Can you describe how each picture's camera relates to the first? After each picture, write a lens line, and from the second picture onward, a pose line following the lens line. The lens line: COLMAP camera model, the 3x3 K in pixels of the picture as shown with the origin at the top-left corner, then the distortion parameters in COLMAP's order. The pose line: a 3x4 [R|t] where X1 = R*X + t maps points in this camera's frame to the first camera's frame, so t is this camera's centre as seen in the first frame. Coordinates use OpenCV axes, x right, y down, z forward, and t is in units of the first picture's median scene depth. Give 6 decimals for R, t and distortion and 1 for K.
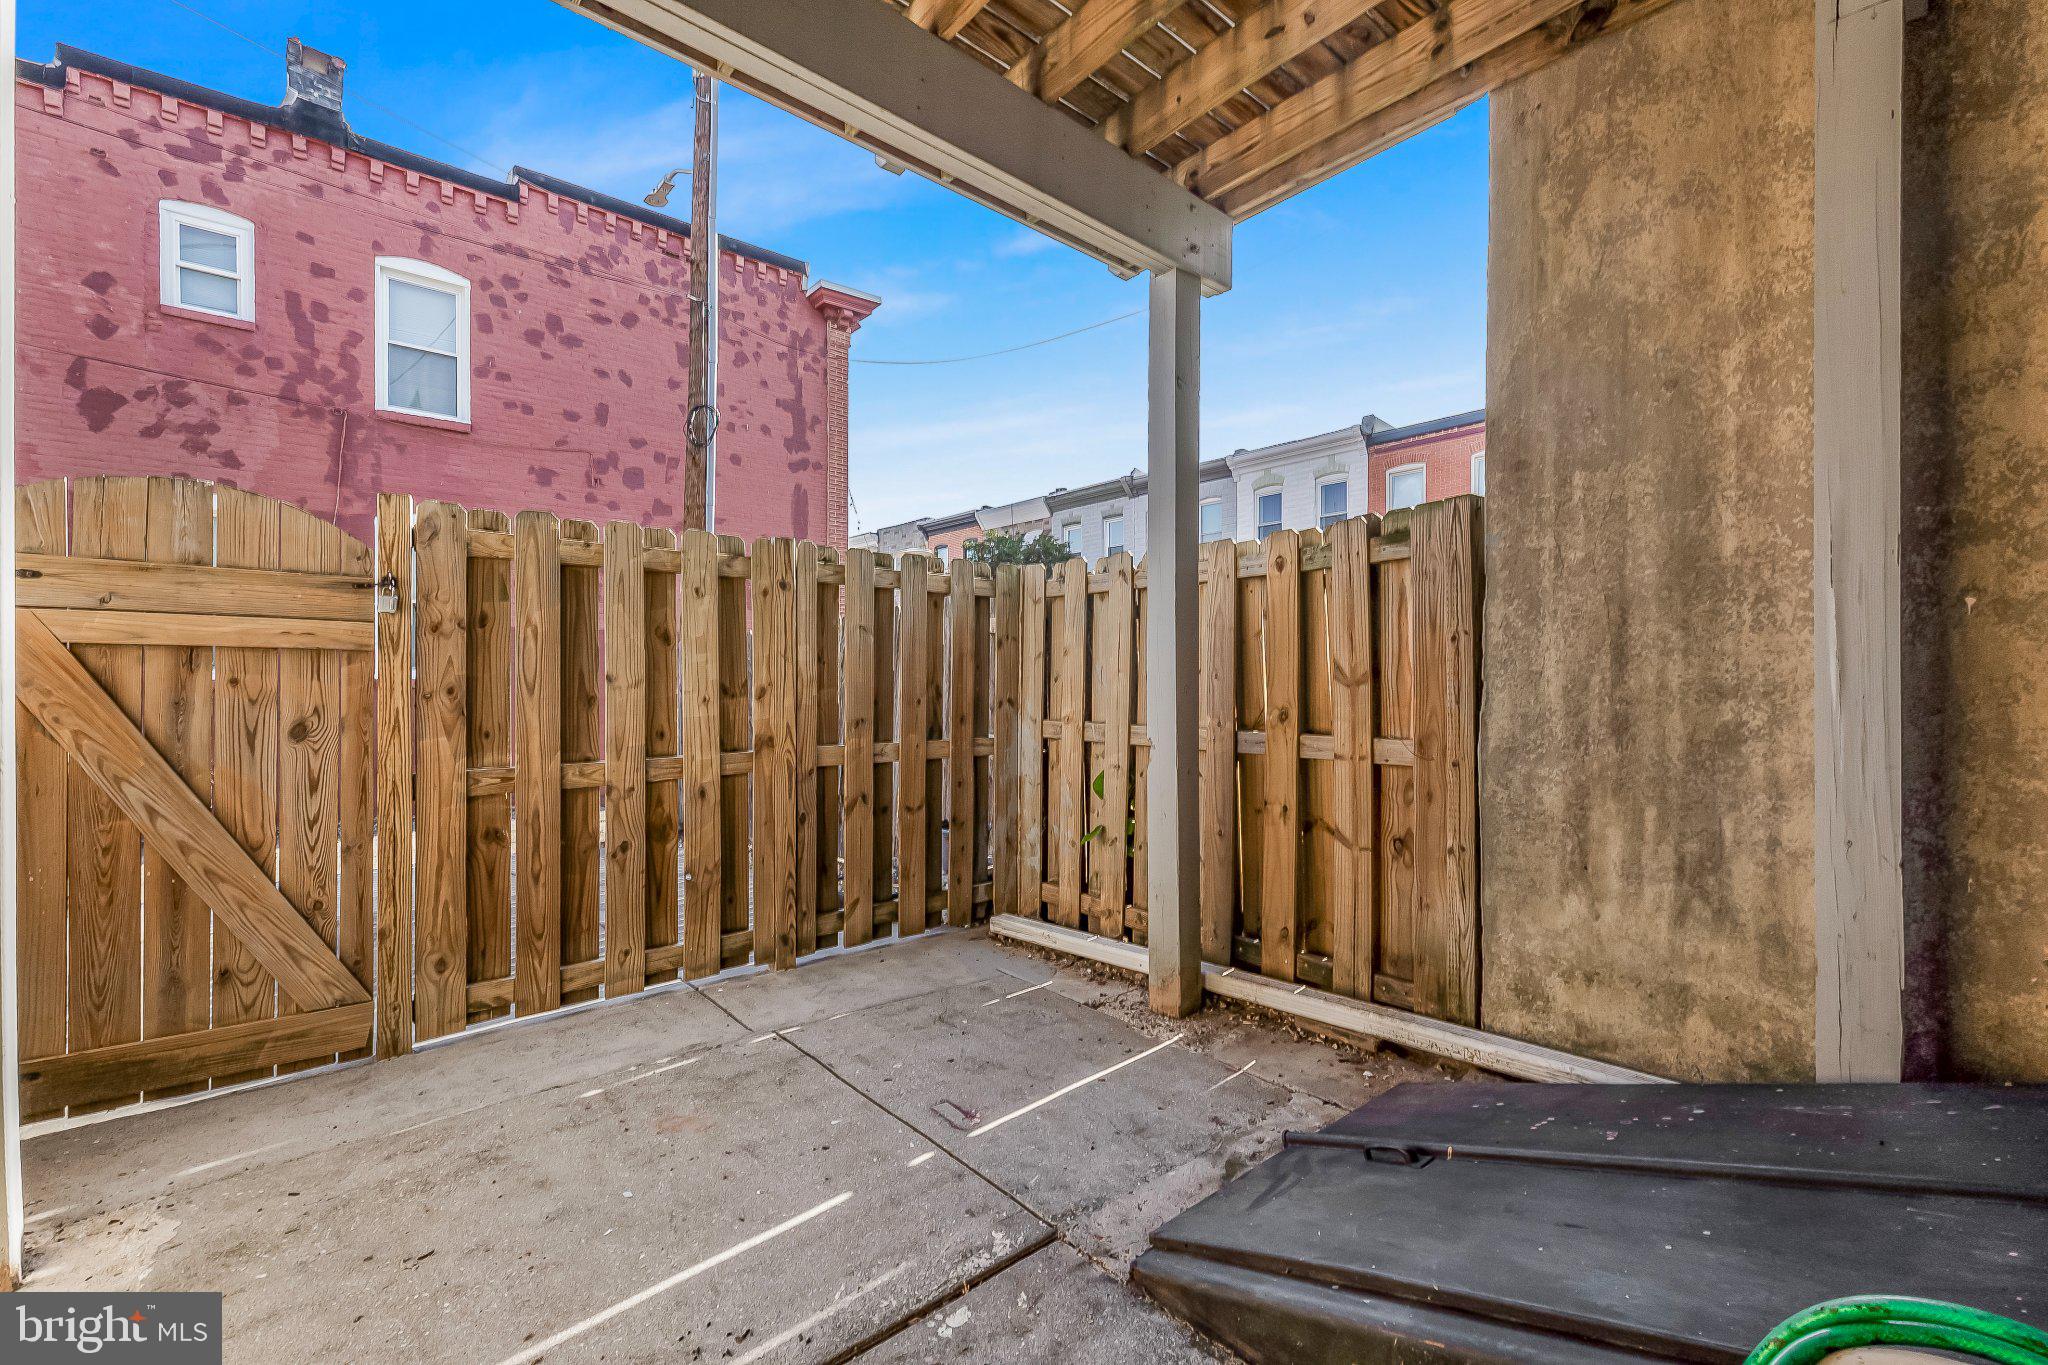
lens RADIAL K [[863.7, 0, 1024.0], [0, 863.7, 682.5], [0, 0, 1]] dist [-0.000936, -0.000218]
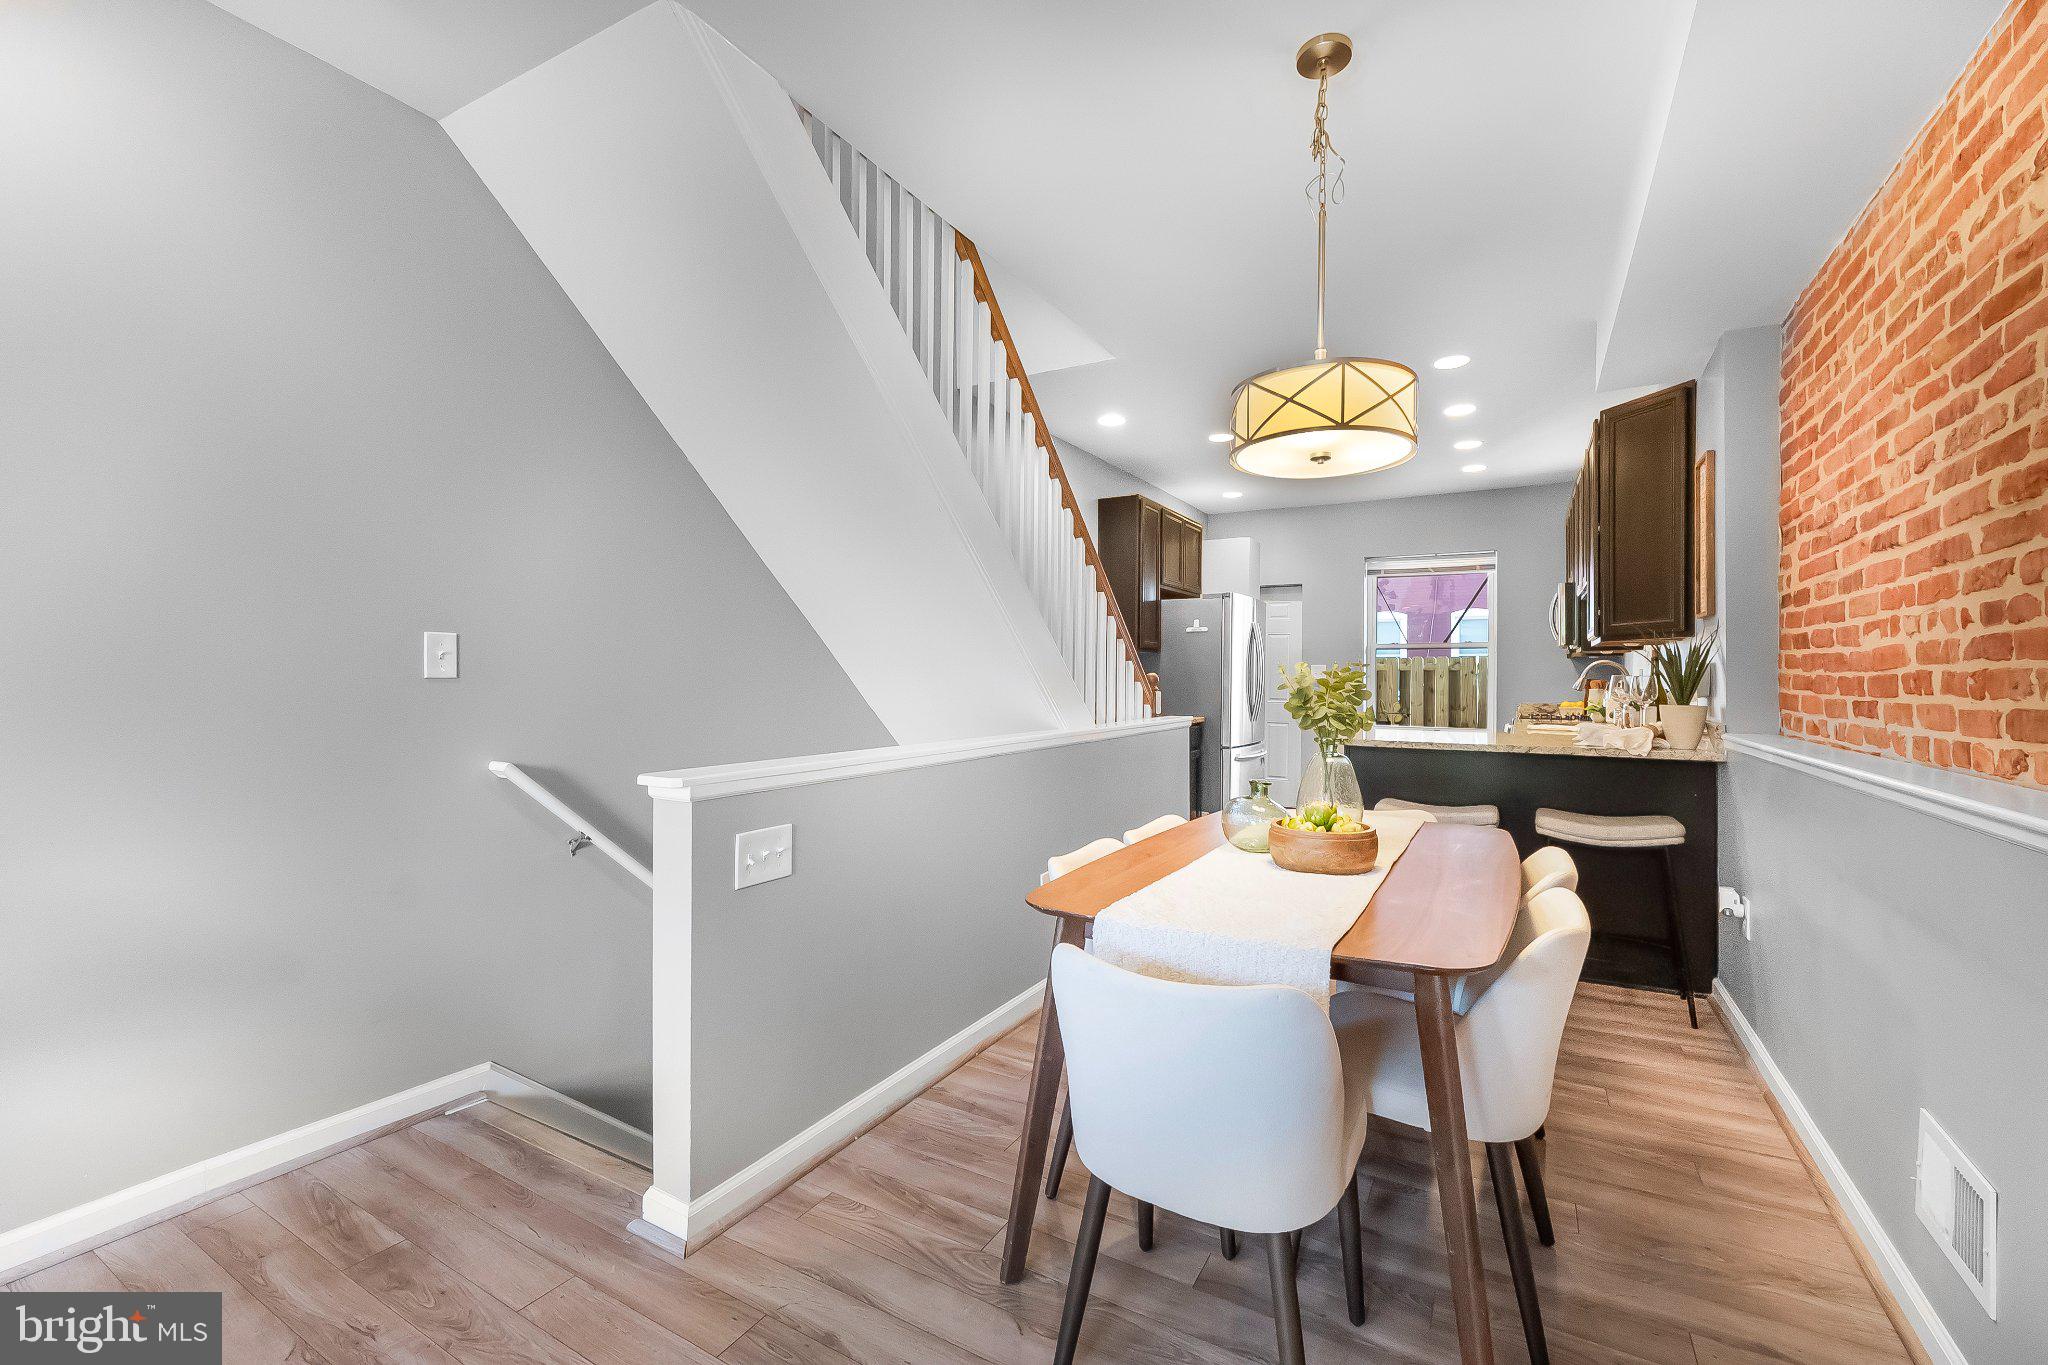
lens RADIAL K [[863.7, 0, 1024.0], [0, 863.7, 682.5], [0, 0, 1]] dist [-0.000936, -0.000218]
pose [[0.320504, 0.006158, -0.947227, 1.939167], [-0.010086, 0.999944, 0.003088, -0.069045], [0.947193, 0.008563, 0.320549, -1.340801]]
